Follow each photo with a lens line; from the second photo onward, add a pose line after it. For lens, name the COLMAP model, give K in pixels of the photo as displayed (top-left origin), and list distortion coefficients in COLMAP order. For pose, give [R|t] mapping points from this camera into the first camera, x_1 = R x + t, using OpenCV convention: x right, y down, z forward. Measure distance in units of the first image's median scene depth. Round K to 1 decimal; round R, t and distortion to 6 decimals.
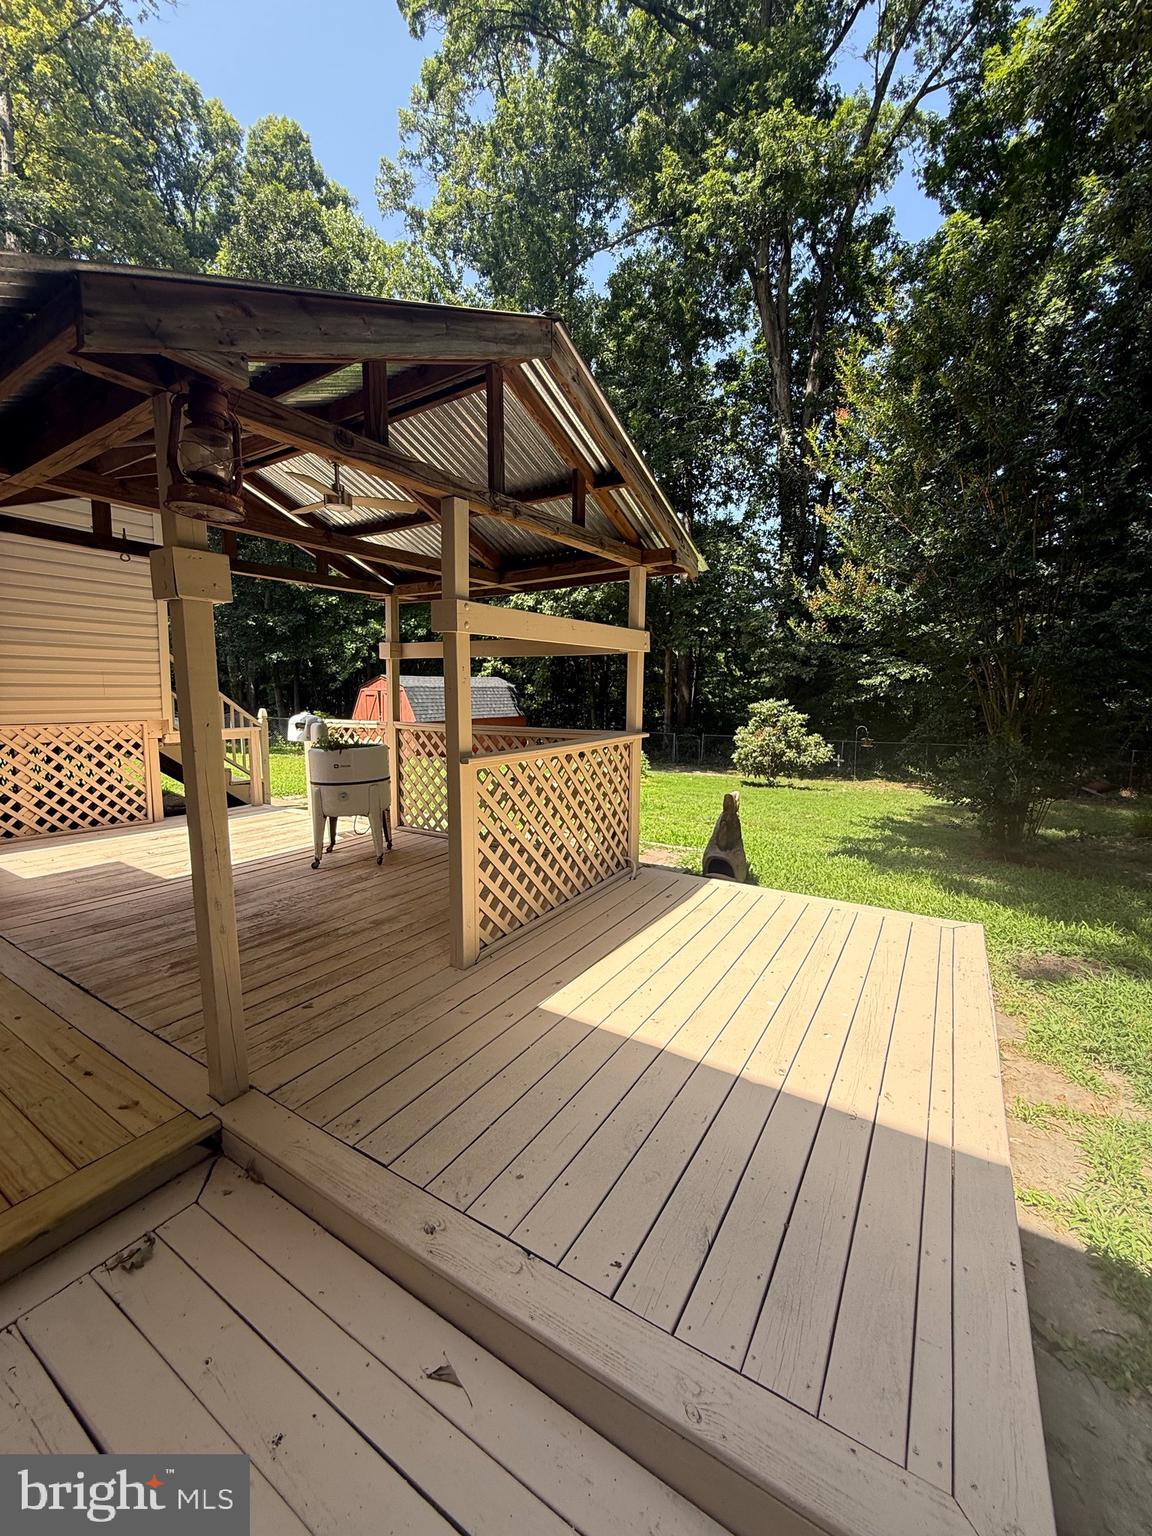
lens RADIAL K [[615.0, 0, 563.3], [0, 615.0, 773.3], [0, 0, 1]] dist [-0.001457, -0.000082]
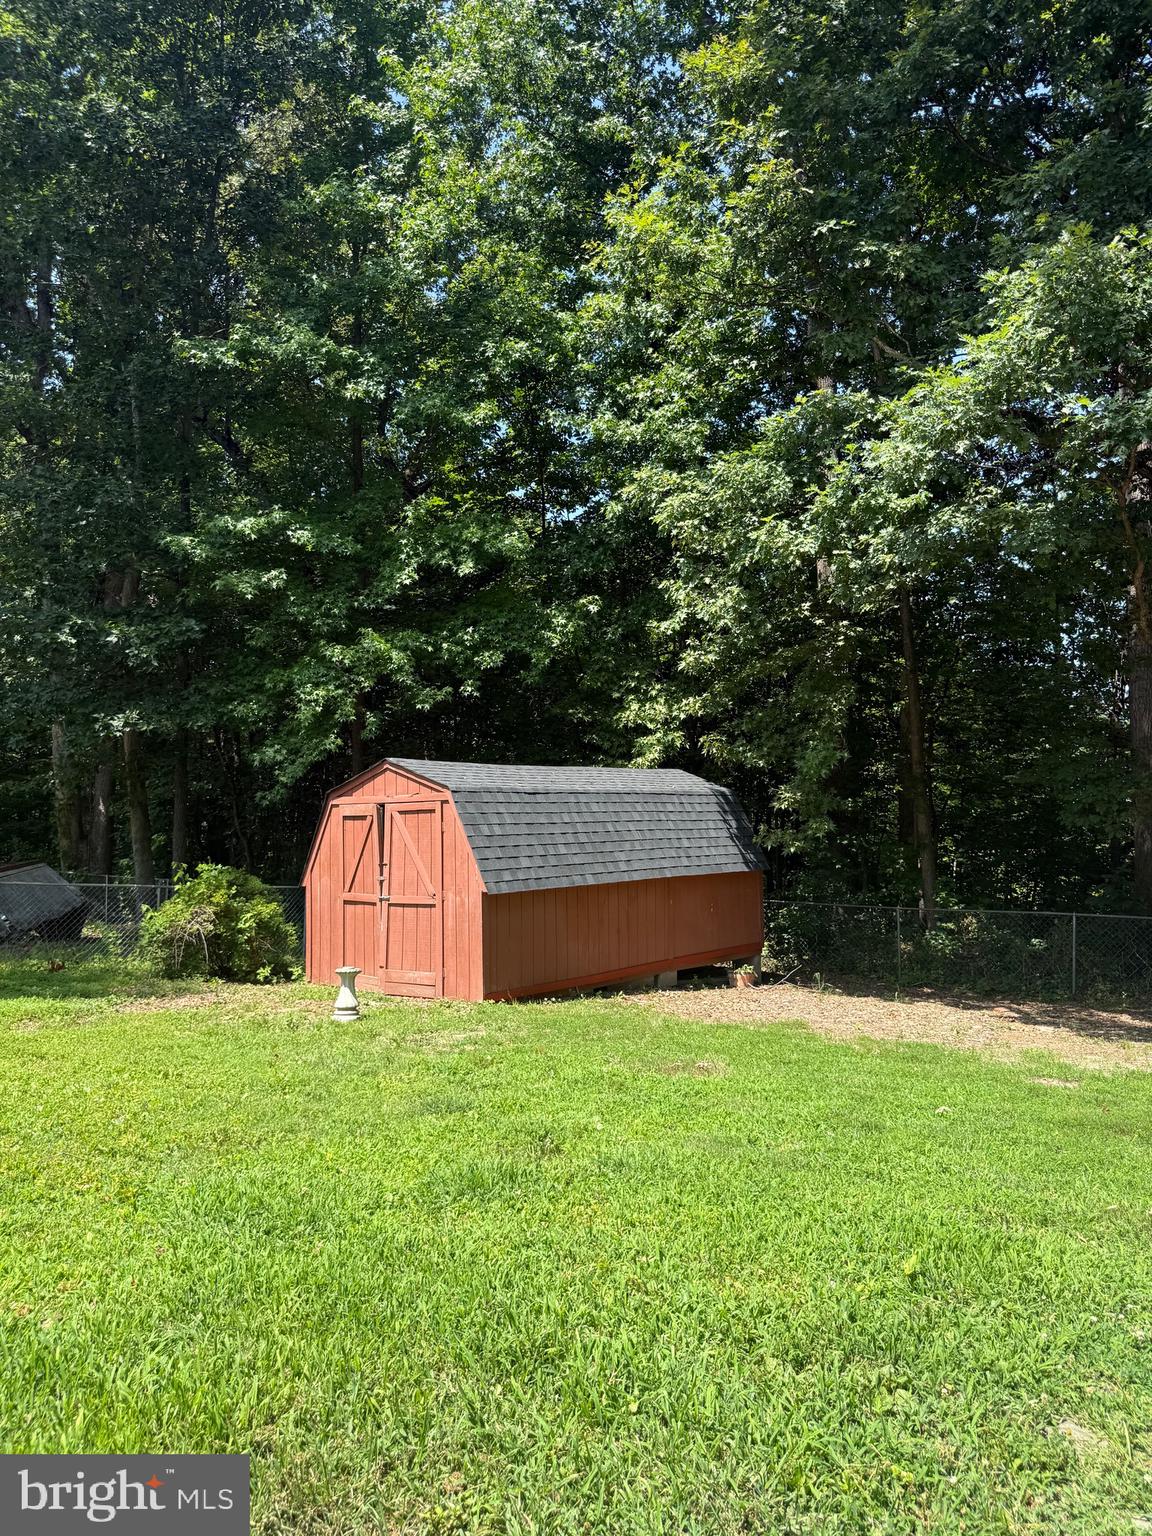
lens RADIAL K [[1086.6, 0, 581.0], [0, 1086.6, 769.0], [0, 0, 1]] dist [0.002014, -0.000271]
pose [[0.994470, -0.018204, -0.103436, -0.106230], [-0.000096, 0.984706, -0.174223, -0.040574], [0.105025, 0.173270, 0.979259, 0.350747]]
